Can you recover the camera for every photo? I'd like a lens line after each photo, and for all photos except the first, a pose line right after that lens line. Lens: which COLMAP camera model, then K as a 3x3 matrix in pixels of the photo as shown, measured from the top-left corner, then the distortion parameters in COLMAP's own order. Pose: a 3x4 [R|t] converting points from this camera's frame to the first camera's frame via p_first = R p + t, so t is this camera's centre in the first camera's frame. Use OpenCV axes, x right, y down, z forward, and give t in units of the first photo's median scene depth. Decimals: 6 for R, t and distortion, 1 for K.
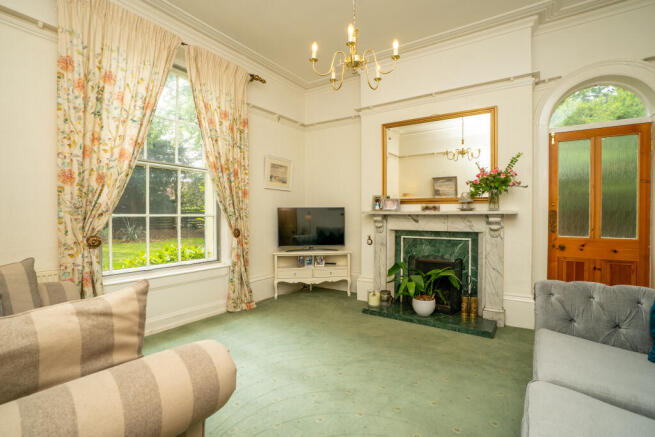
lens RADIAL K [[310.5, 0, 323.1], [0, 310.5, 216.5], [0, 0, 1]] dist [-0.055143, 0.019602]
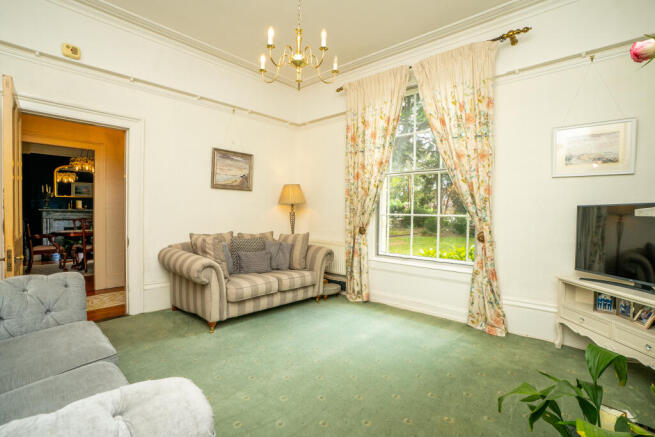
lens RADIAL K [[310.5, 0, 323.1], [0, 310.5, 216.5], [0, 0, 1]] dist [-0.055143, 0.019602]
pose [[-0.129174, 0.017883, -0.991461, 0.695056], [-0.014706, 0.999693, 0.019948, -0.016756], [0.991513, 0.017157, -0.128871, 0.773784]]
